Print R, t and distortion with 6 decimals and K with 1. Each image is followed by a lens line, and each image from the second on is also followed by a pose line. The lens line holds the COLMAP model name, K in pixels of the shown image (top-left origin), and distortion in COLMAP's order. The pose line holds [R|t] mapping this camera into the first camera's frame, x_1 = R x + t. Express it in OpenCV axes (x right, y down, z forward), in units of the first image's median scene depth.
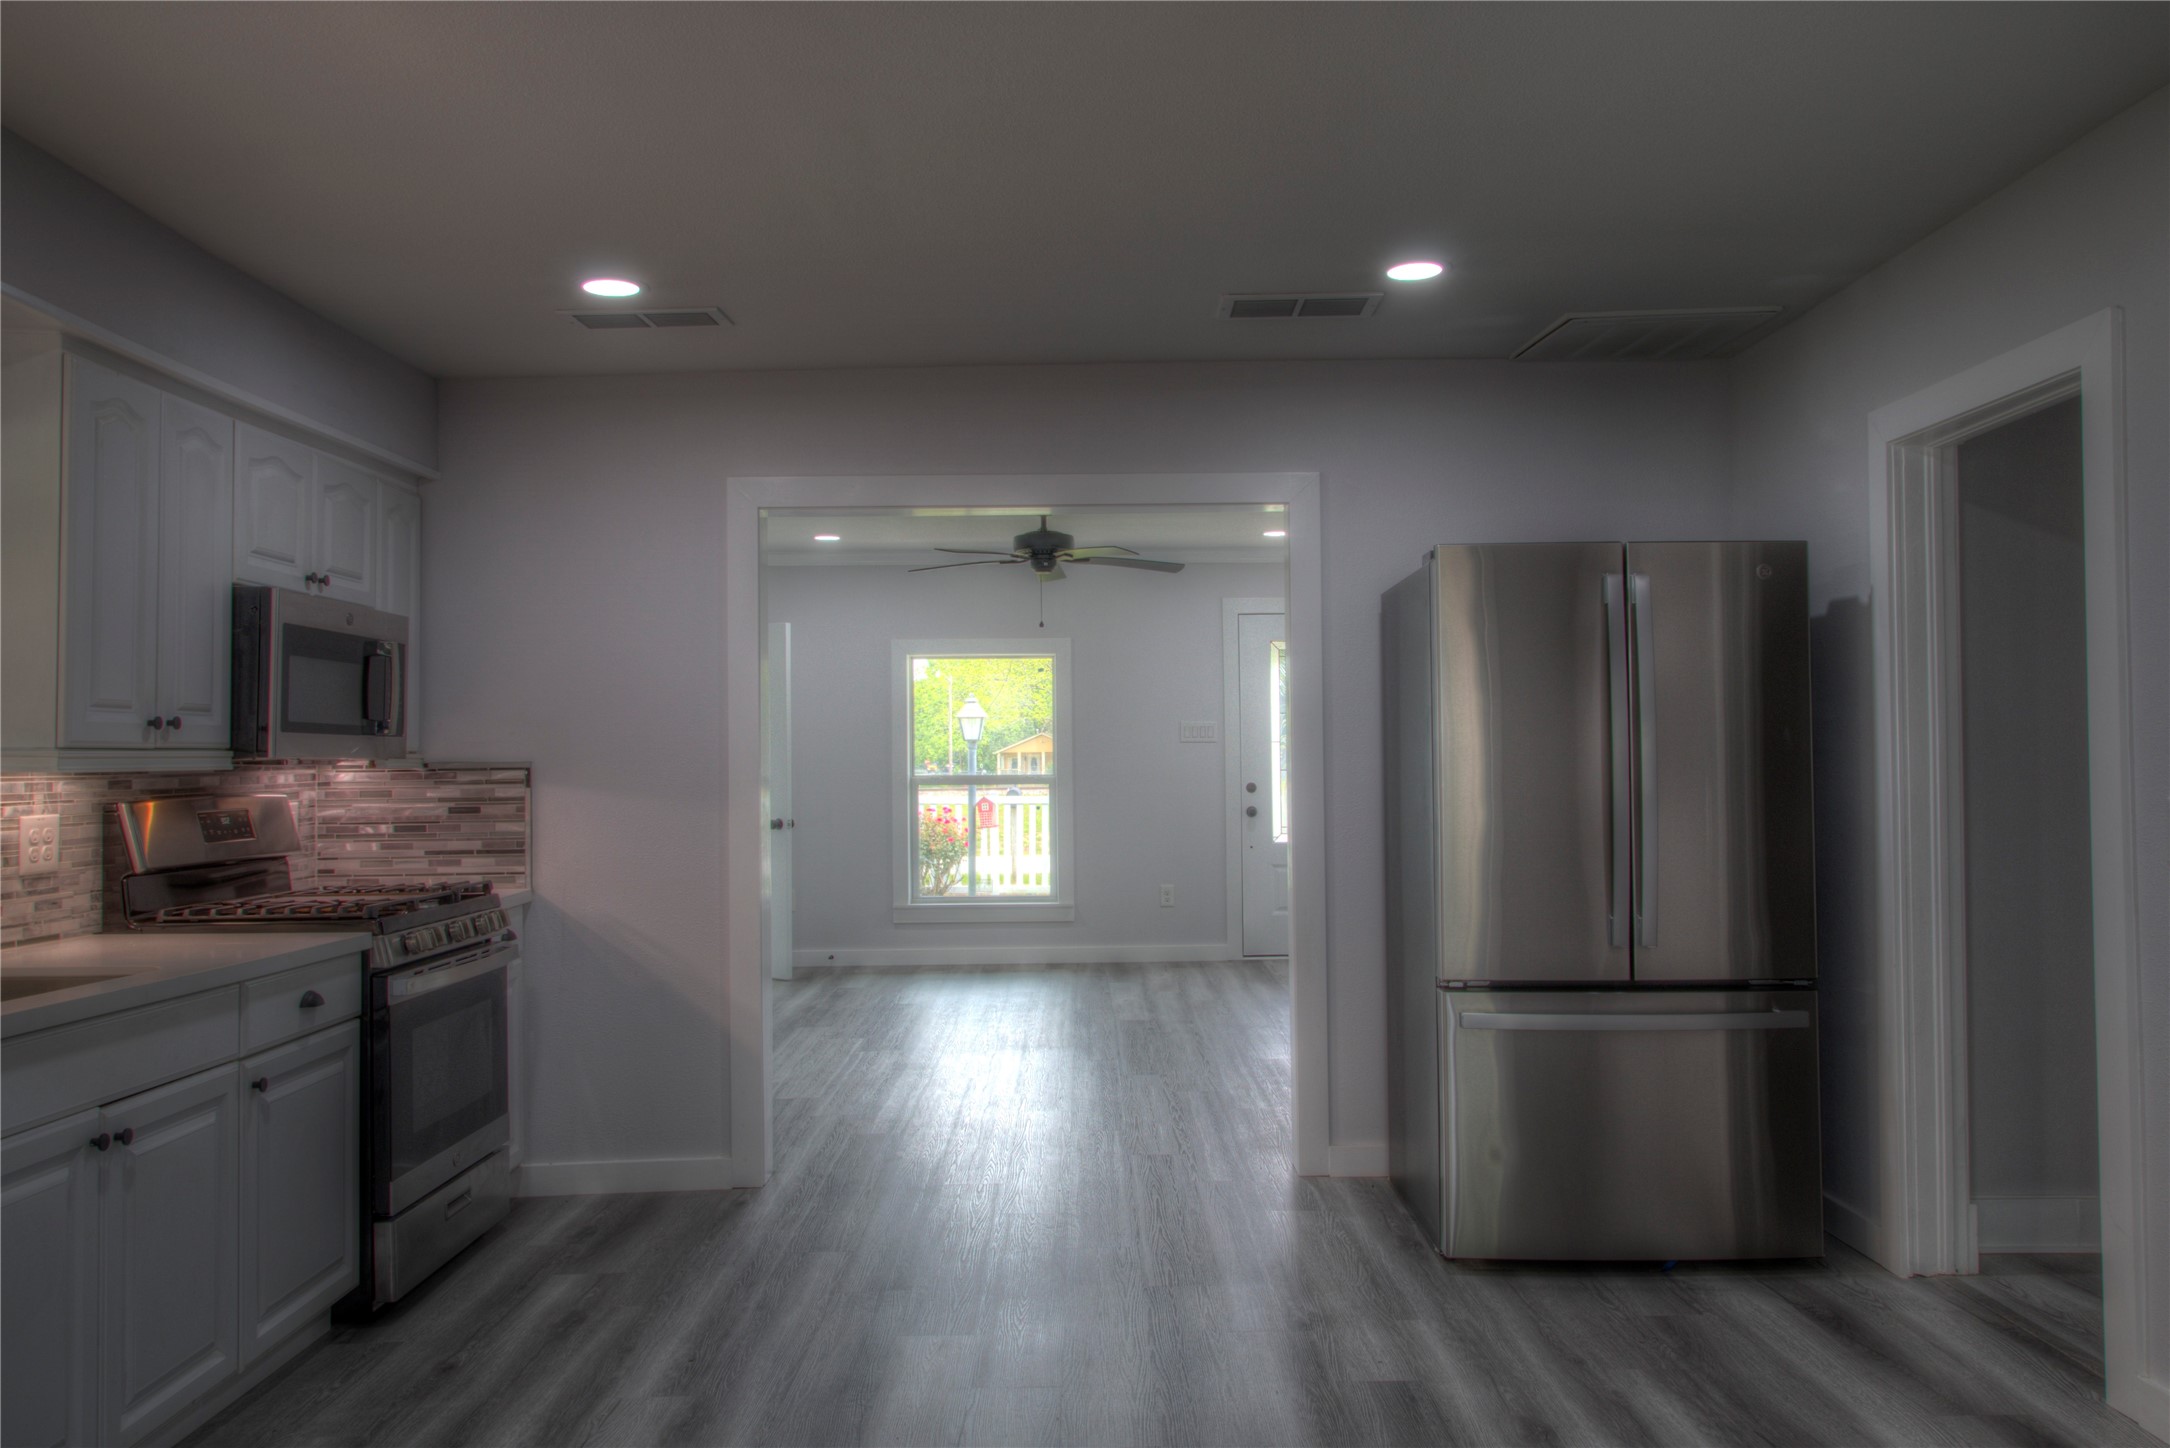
lens RADIAL K [[1621.4, 0, 1099.7], [0, 1621.4, 720.6], [0, 0, 1]] dist [0.009101, -0.006740]
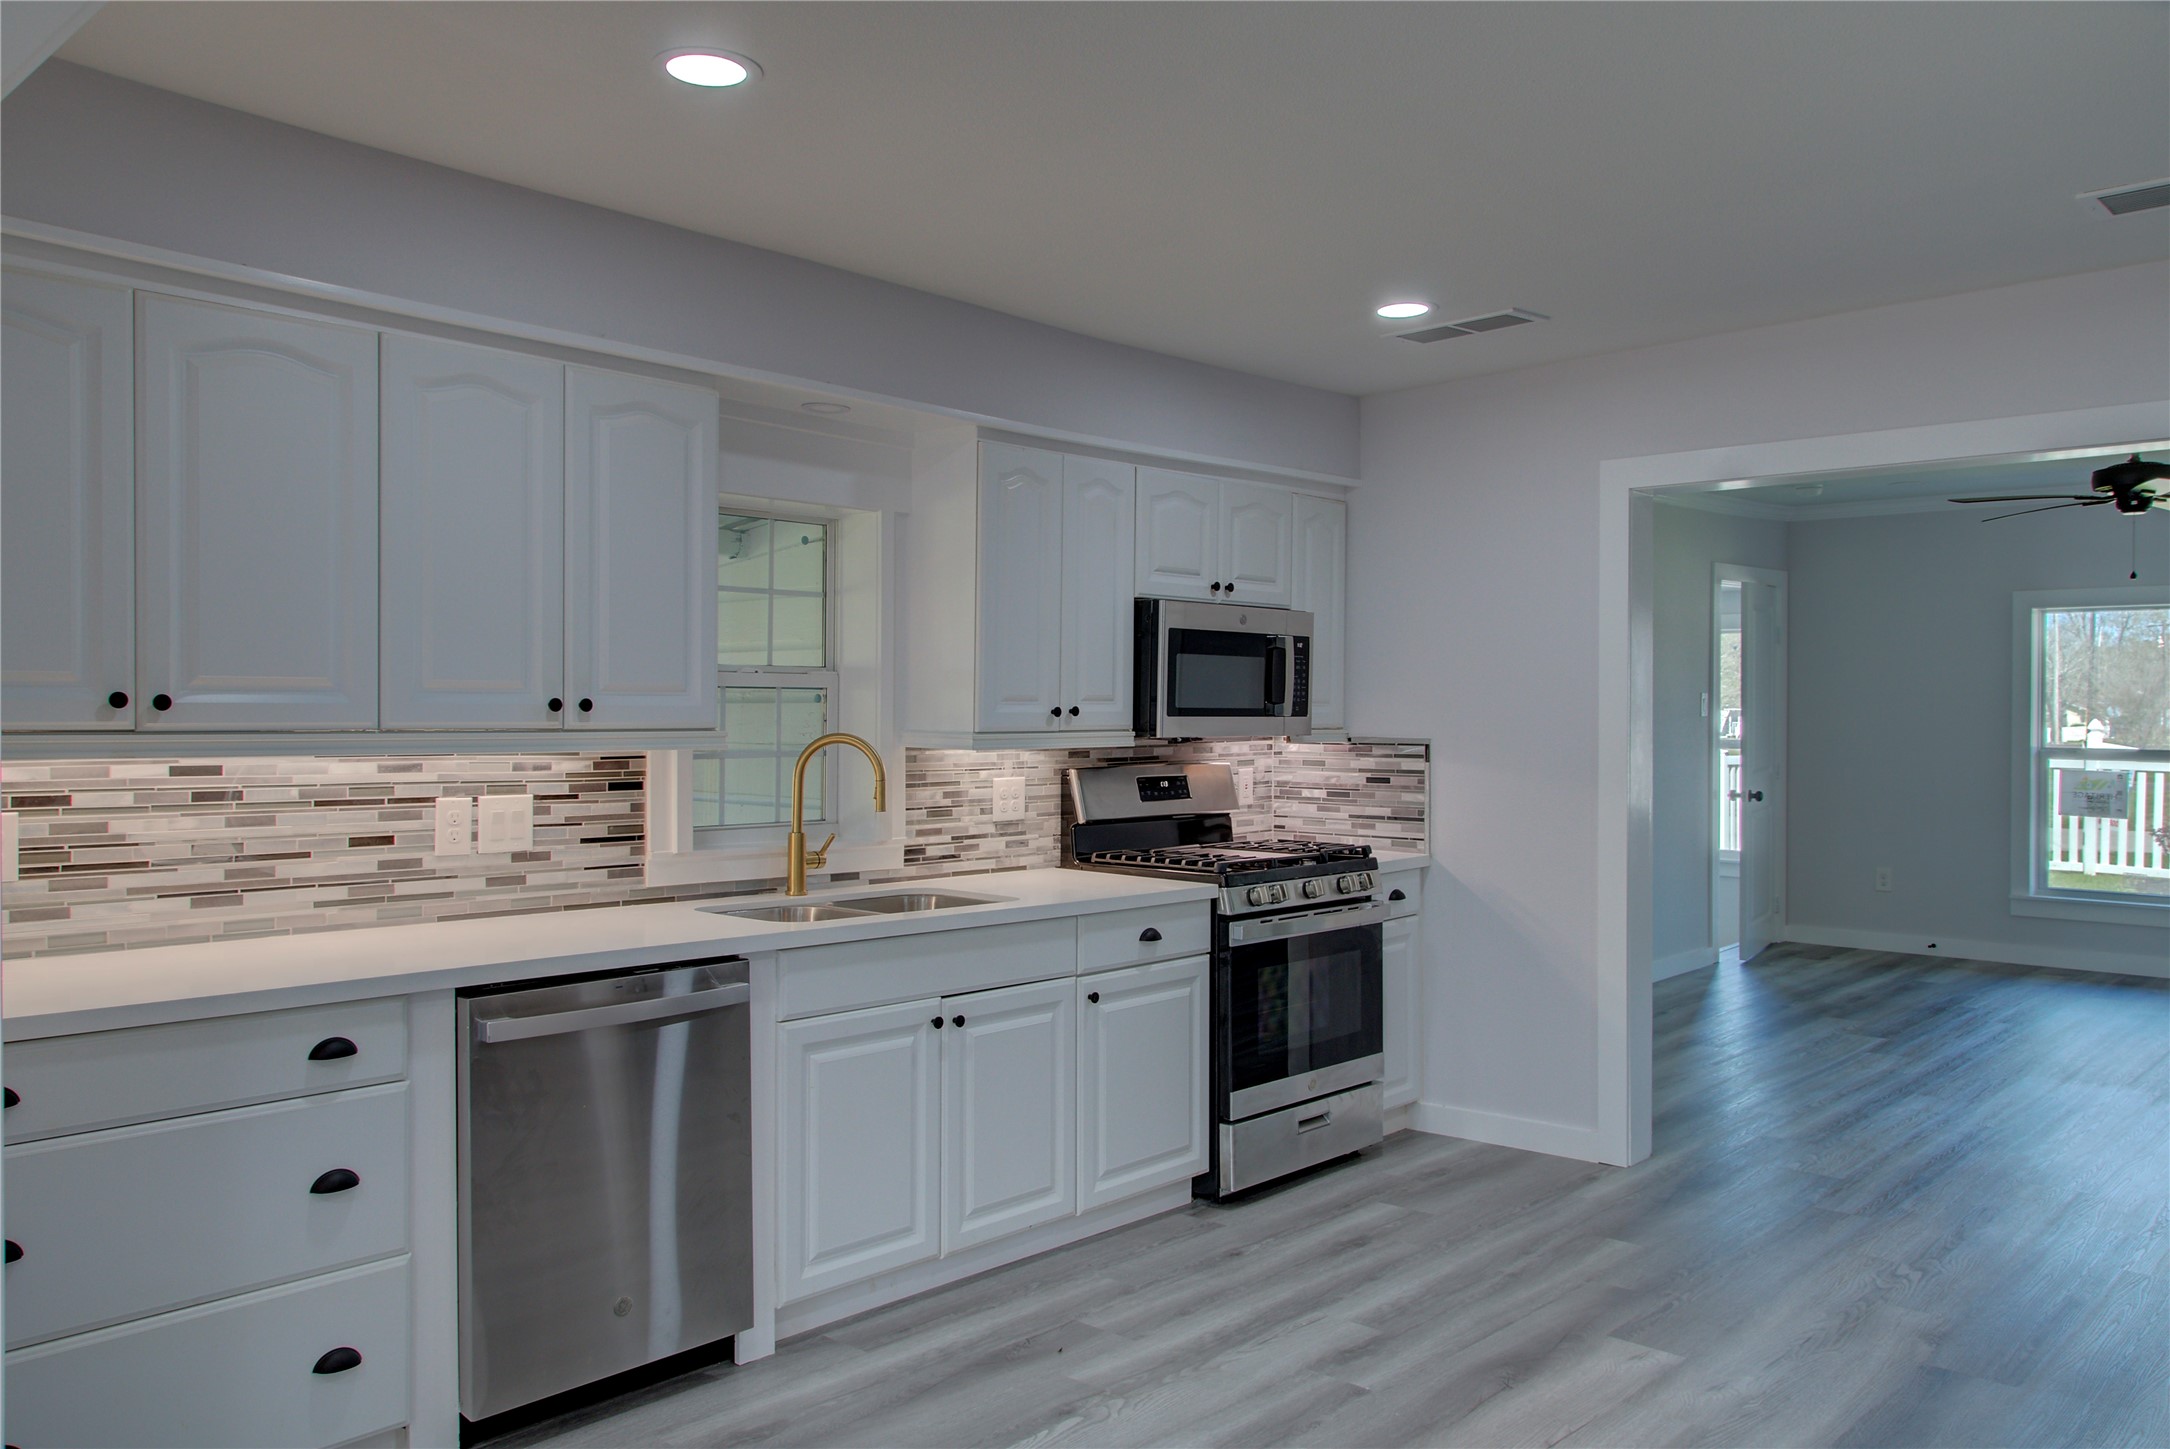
lens RADIAL K [[1621.4, 0, 1103.1], [0, 1621.4, 726.7], [0, 0, 1]] dist [0.009101, -0.006740]
pose [[0.725255, 0.020861, -0.688164, 0.294114], [0.005555, 0.999331, 0.036148, -0.028687], [0.688458, -0.030039, 0.724654, 0.067248]]
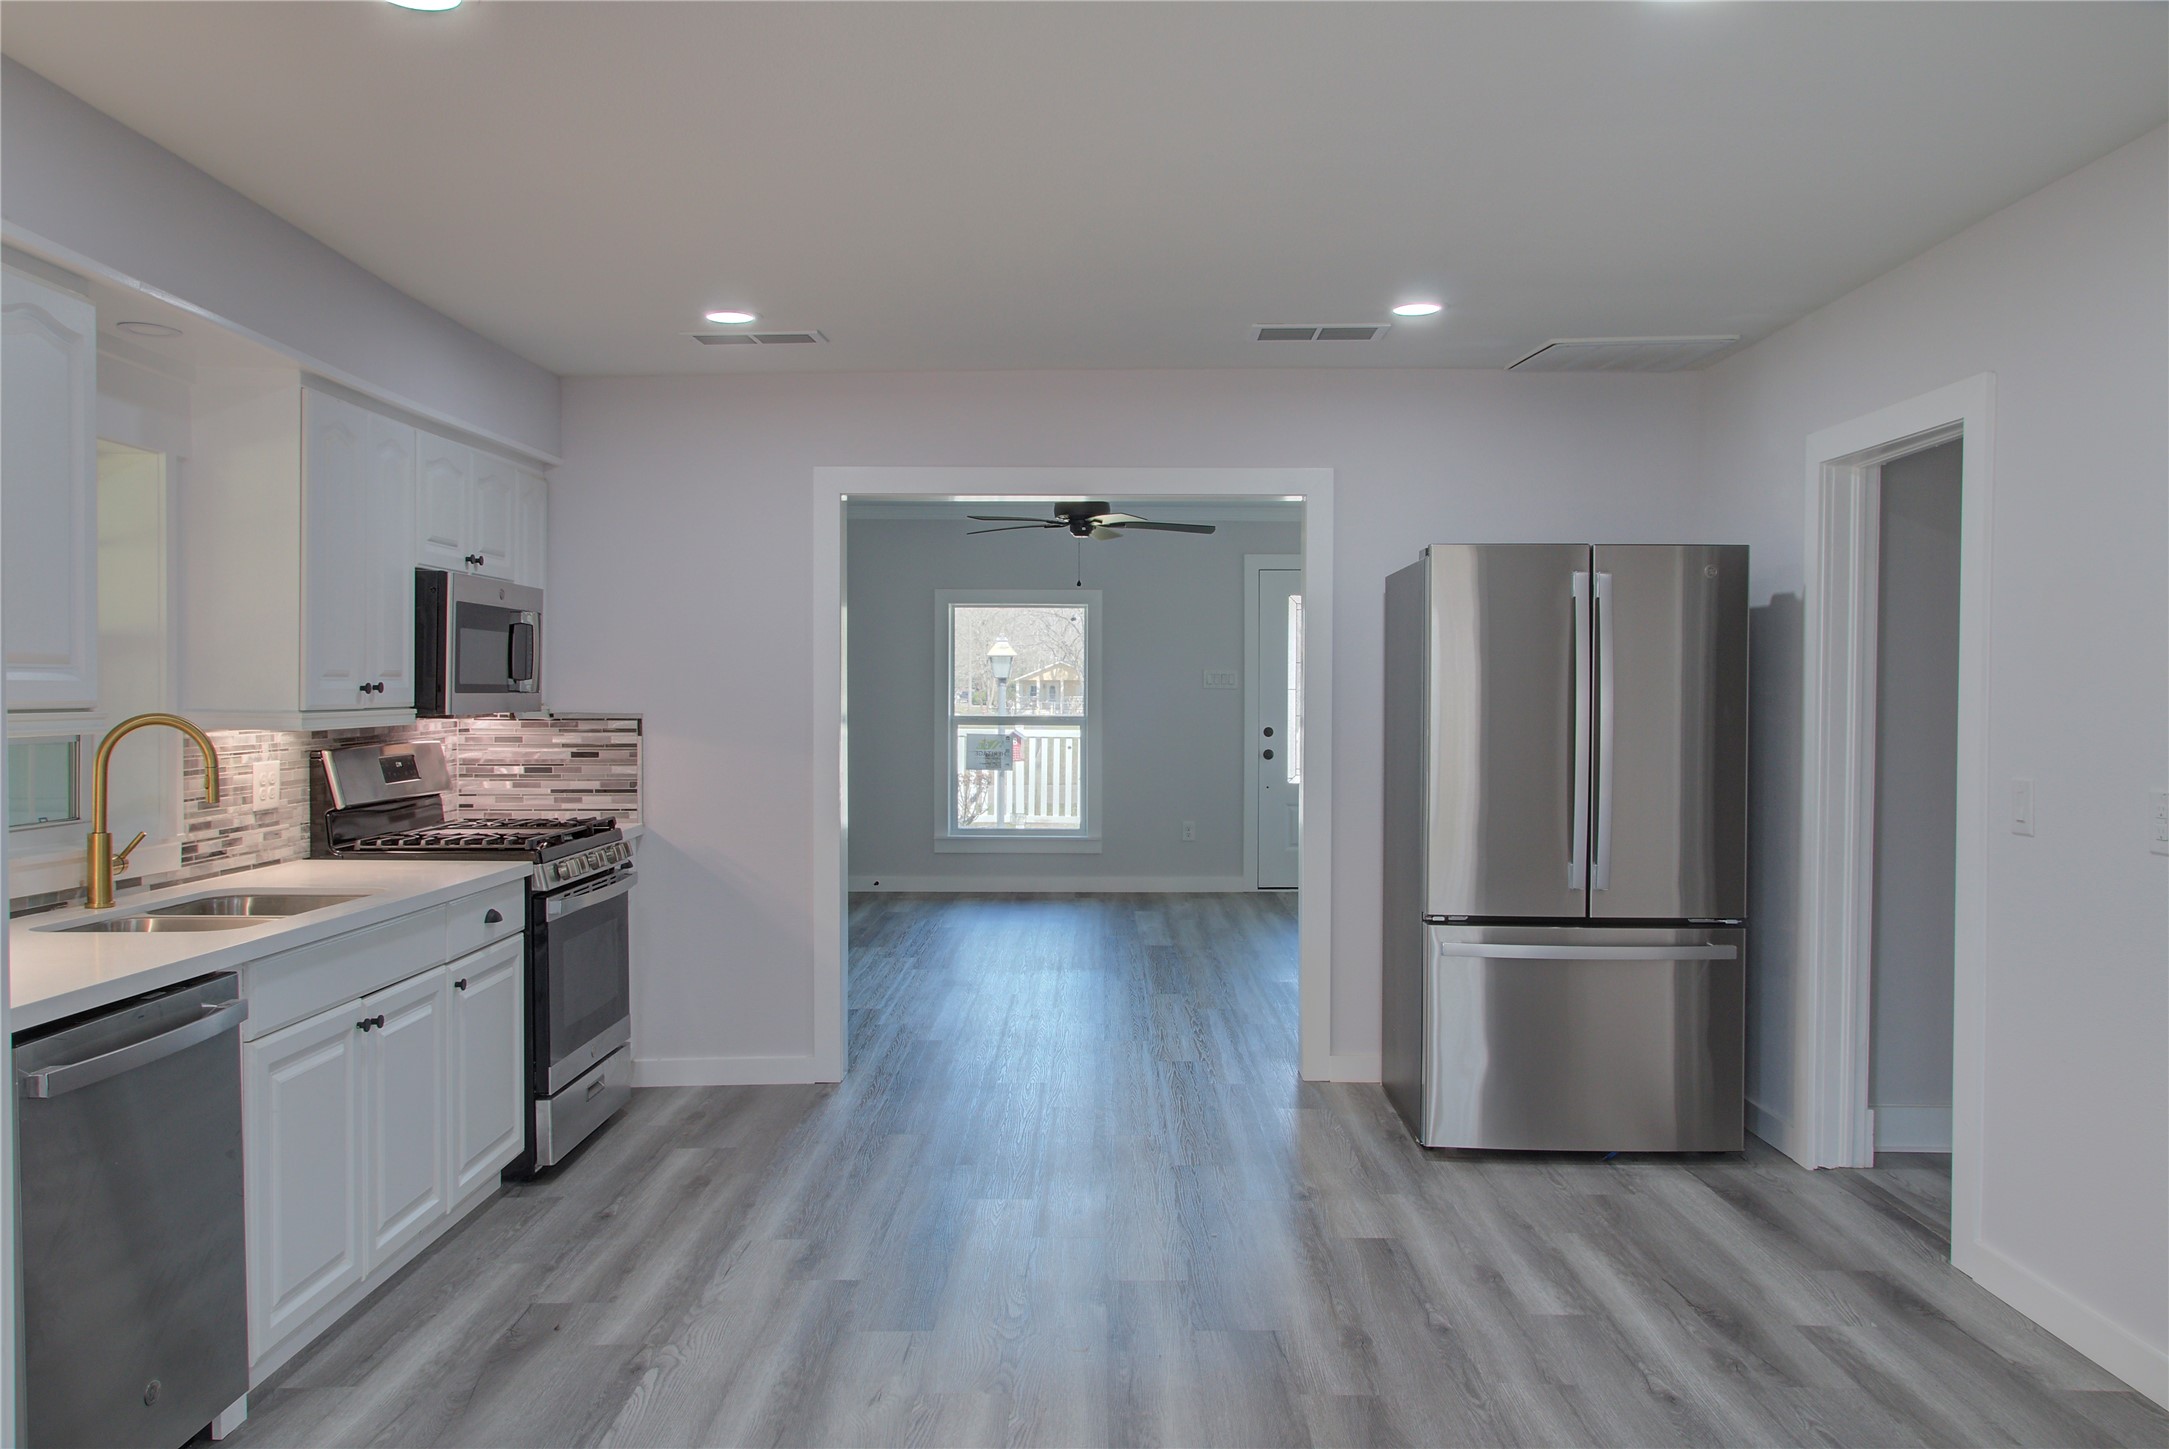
lens RADIAL K [[1620.6, 0, 1099.9], [0, 1620.6, 719.8], [0, 0, 1]] dist [0.009101, -0.006740]
pose [[0.999840, 0.014461, -0.010504, -0.016792], [-0.013987, 0.998940, 0.043863, -0.030425], [0.011128, -0.043710, 0.998982, -0.175983]]
